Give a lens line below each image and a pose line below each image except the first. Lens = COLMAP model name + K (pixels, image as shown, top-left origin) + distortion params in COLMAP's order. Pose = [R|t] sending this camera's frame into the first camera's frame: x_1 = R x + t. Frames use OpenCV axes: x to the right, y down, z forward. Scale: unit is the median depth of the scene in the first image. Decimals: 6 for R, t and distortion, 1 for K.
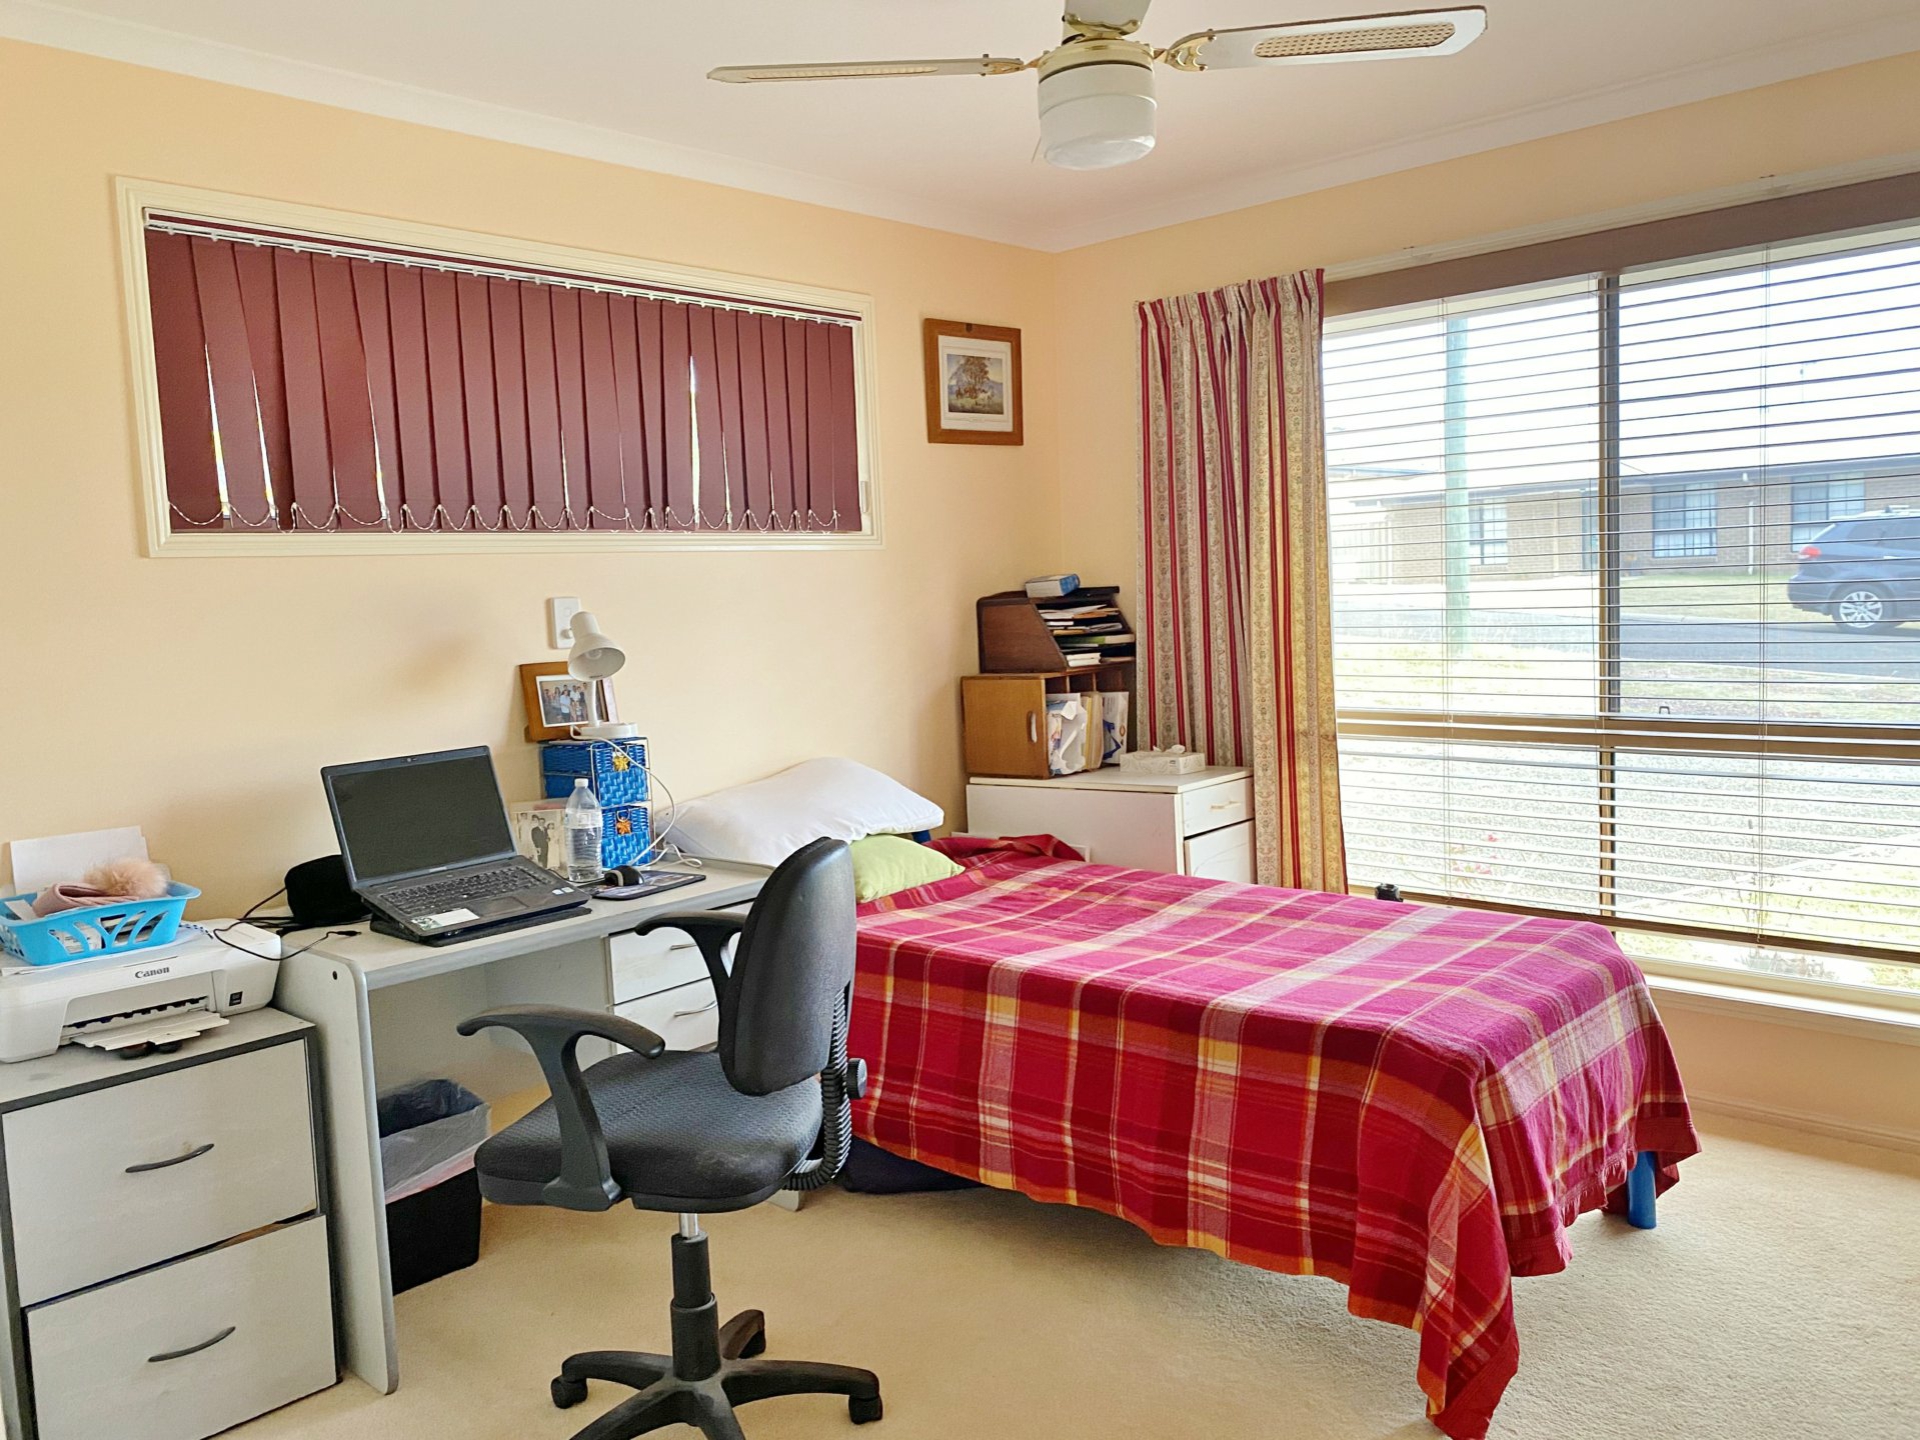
lens RADIAL K [[1476.8, 0, 960.0], [0, 1476.8, 720.0], [0, 0, 1]] dist [0.089928, -0.094959]
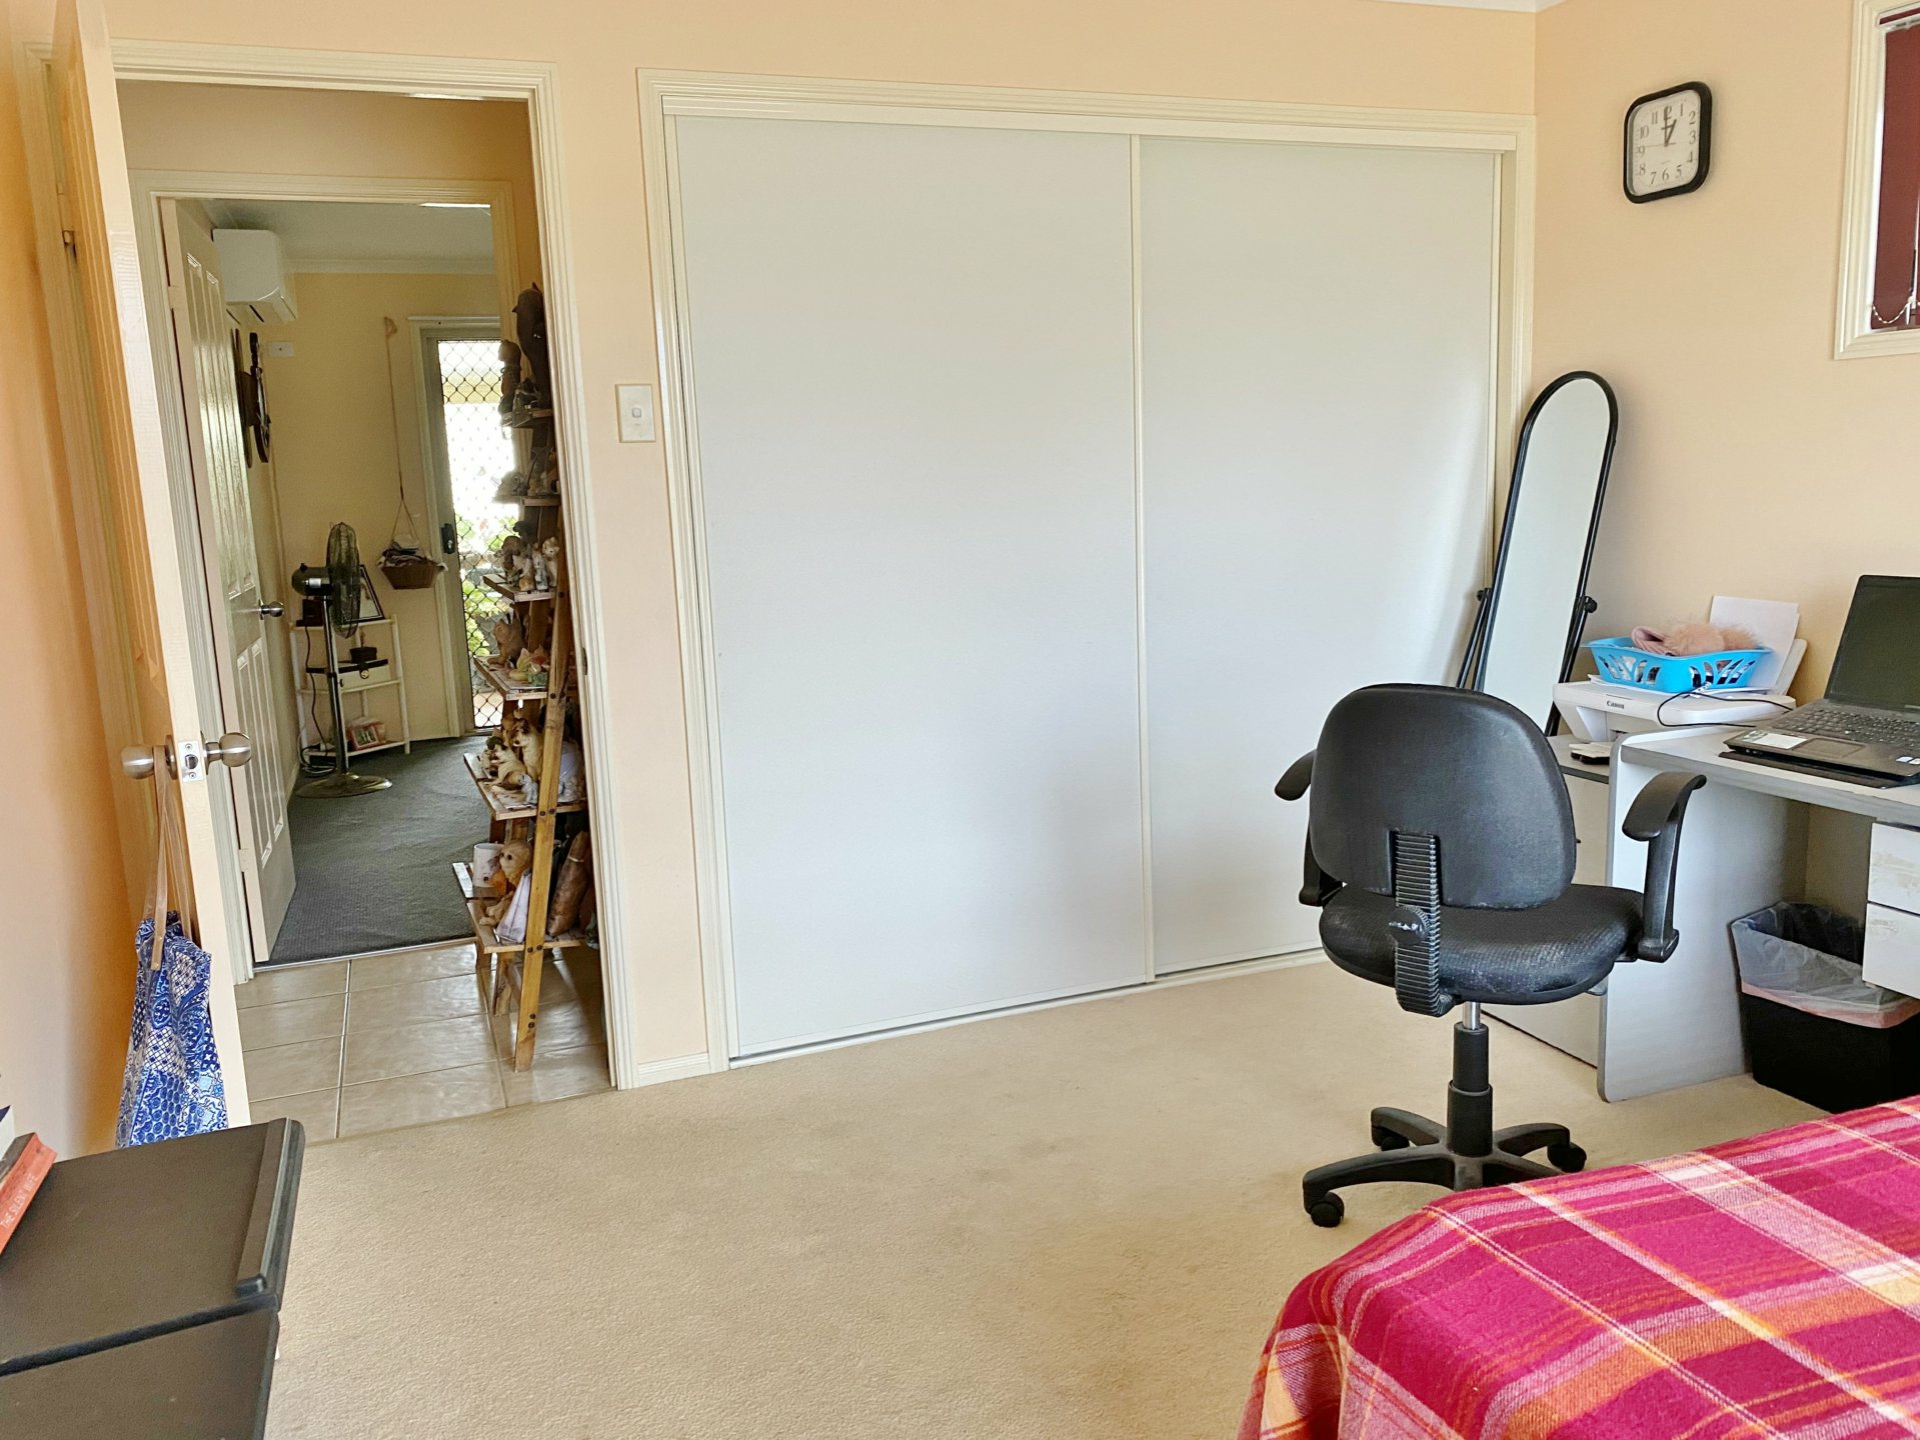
lens RADIAL K [[1476.8, 0, 960.0], [0, 1476.8, 720.0], [0, 0, 1]] dist [0.089928, -0.094959]
pose [[-0.451652, 0.198706, -0.869785, 0.754536], [-0.034067, 0.970332, 0.239366, -0.096616], [0.891543, 0.137741, -0.431483, 0.960843]]
